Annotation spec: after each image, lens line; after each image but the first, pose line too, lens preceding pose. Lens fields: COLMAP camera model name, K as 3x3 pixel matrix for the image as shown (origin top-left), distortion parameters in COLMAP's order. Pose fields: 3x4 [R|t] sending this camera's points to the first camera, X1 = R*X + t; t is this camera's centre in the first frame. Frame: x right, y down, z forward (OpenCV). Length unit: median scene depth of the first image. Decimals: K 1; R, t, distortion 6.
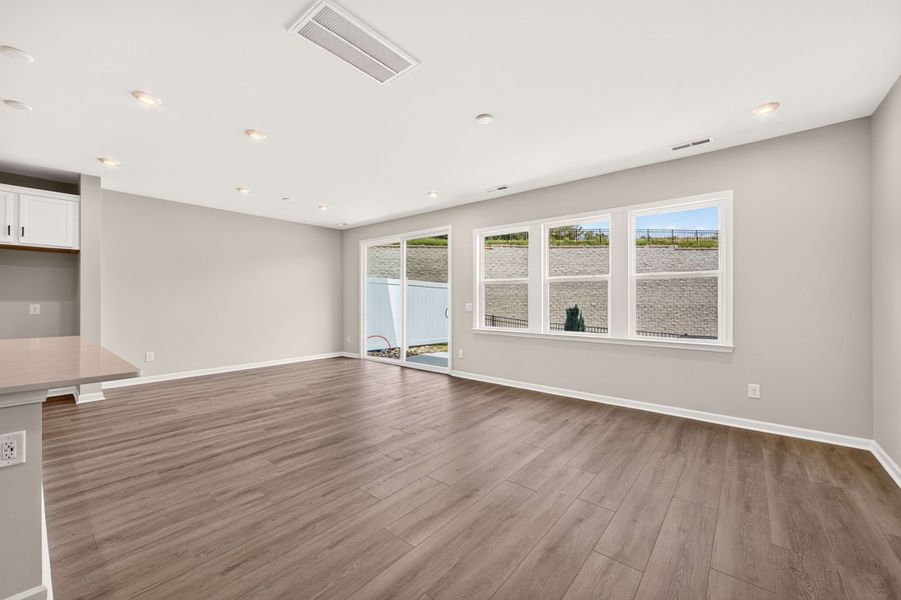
lens RADIAL K [[355.9, 0, 449.0], [0, 355.9, 297.8], [0, 0, 1]] dist [-0.002415, -0.000394]
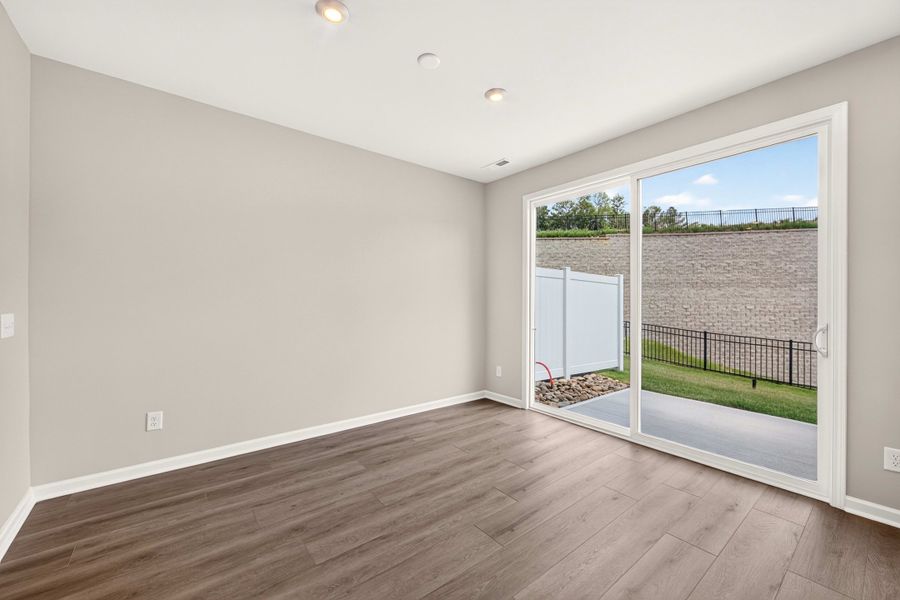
lens RADIAL K [[355.5, 0, 448.6], [0, 355.5, 297.8], [0, 0, 1]] dist [-0.002415, -0.000394]
pose [[0.978453, 0.000873, -0.206469, -0.425833], [-0.001304, 0.999997, -0.001952, -0.001244], [0.206466, 0.002179, 0.978451, 0.739446]]
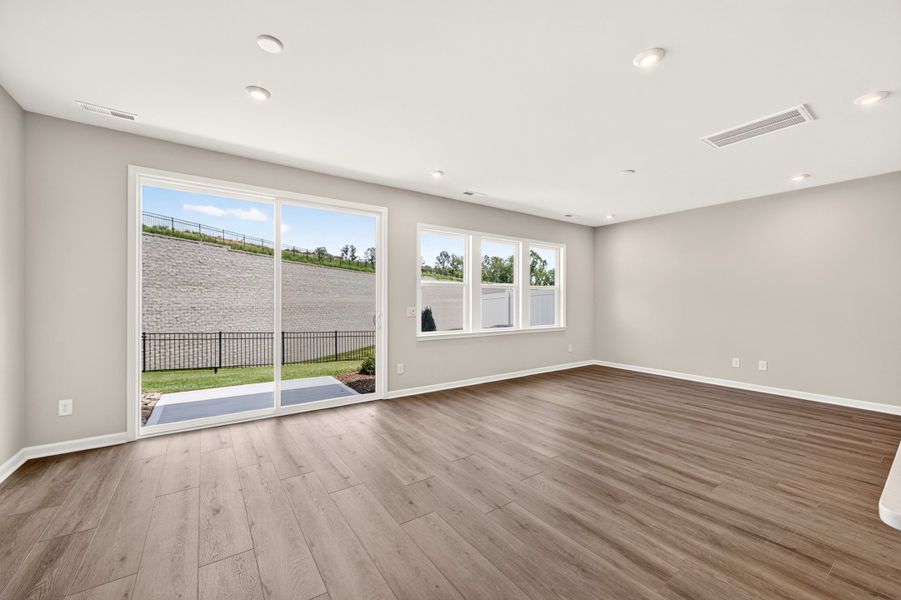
lens RADIAL K [[355.9, 0, 449.0], [0, 355.9, 297.8], [0, 0, 1]] dist [-0.002415, -0.000394]
pose [[0.266252, 0.008283, 0.963868, -0.960822], [-0.005526, 0.999960, -0.007067, -0.001747], [-0.963888, -0.003445, 0.266287, 0.879381]]
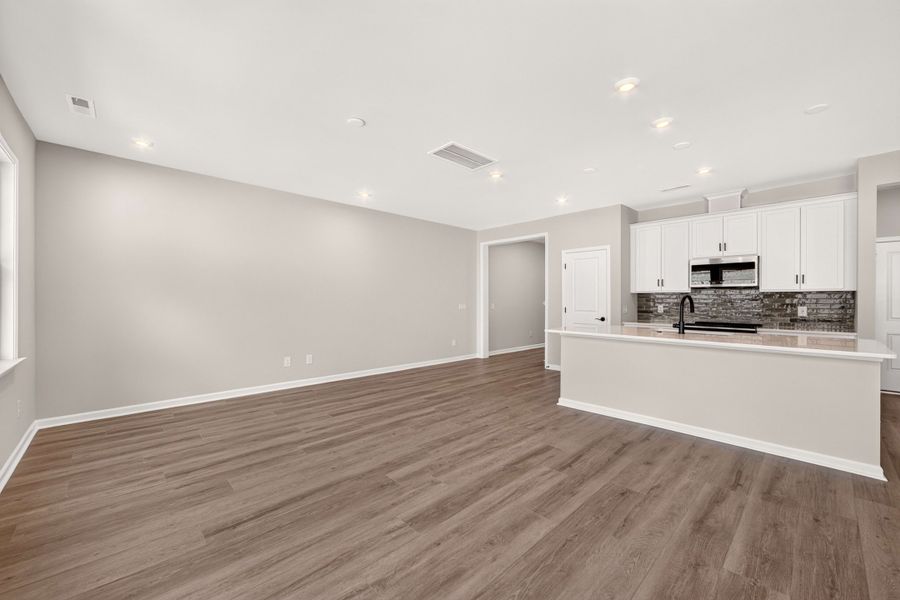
lens RADIAL K [[357.8, 0, 448.2], [0, 357.8, 300.6], [0, 0, 1]] dist [-0.004024, -0.000459]
pose [[-0.993205, -0.003809, 0.116317, -0.188485], [-0.003442, 0.999988, 0.003360, 0.000330], [-0.116328, 0.002937, -0.993206, 1.341755]]
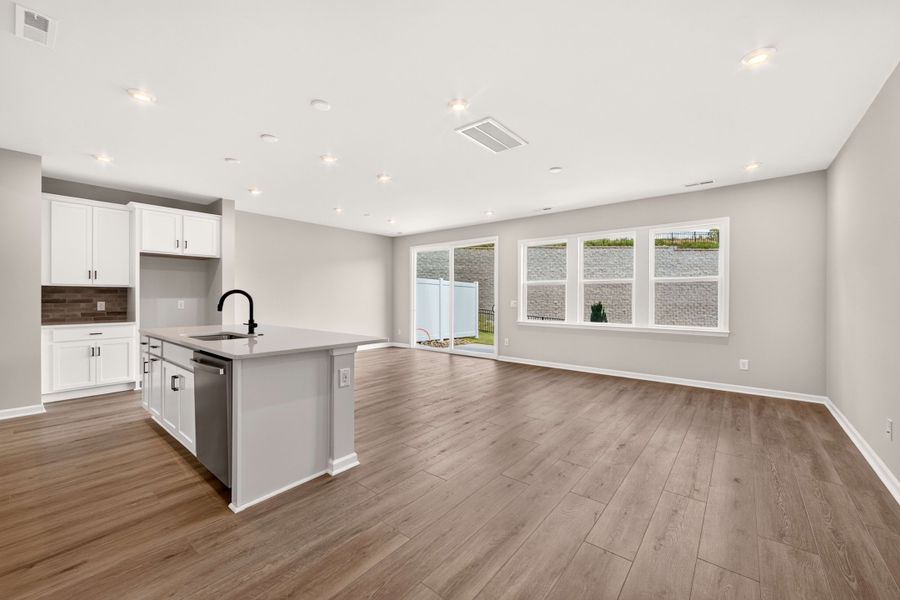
lens RADIAL K [[355.5, 0, 448.6], [0, 355.5, 297.8], [0, 0, 1]] dist [-0.002415, -0.000394]
pose [[0.999984, 0.001984, 0.005296, -0.222753], [-0.002013, 0.999983, 0.005486, -0.000428], [-0.005285, -0.005497, 0.999971, -0.278607]]
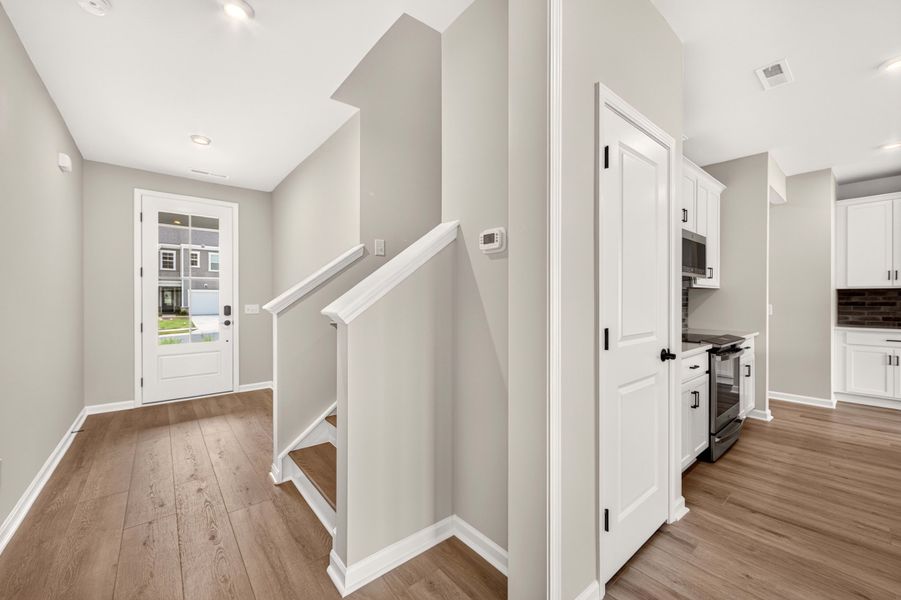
lens RADIAL K [[350.6, 0, 450.5], [0, 350.6, 300.0], [0, 0, 1]] dist [0.000223, 0.000046]
pose [[-0.178487, 0.002759, -0.983938, -0.134049], [0.002114, 0.999995, 0.002420, 0.000883], [0.983940, -0.001648, -0.178492, -0.222509]]
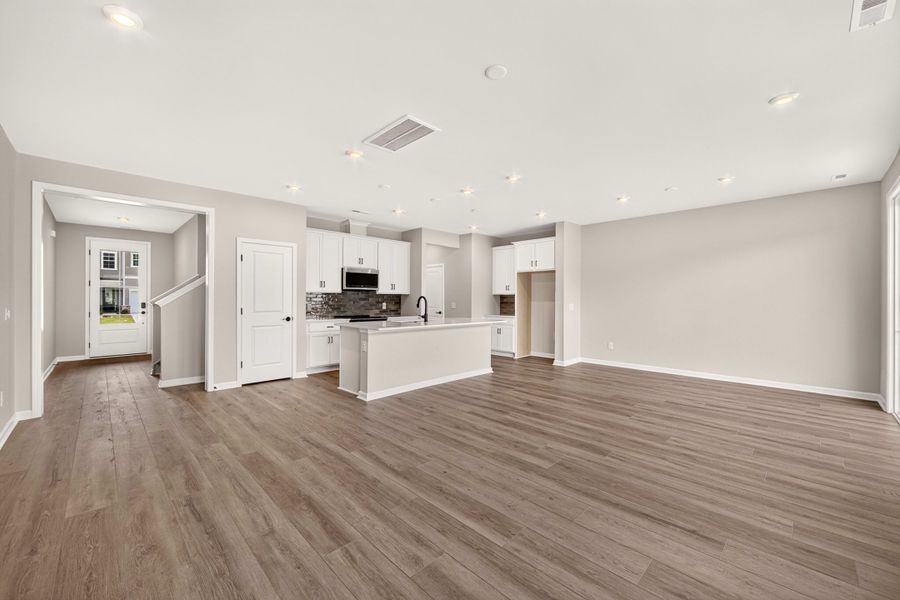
lens RADIAL K [[357.8, 0, 448.2], [0, 357.8, 300.6], [0, 0, 1]] dist [-0.004024, -0.000459]
pose [[-0.098200, 0.003896, -0.995159, 0.608384], [-0.002191, 0.999989, 0.004131, -0.000826], [0.995164, 0.002586, -0.098191, 0.659998]]
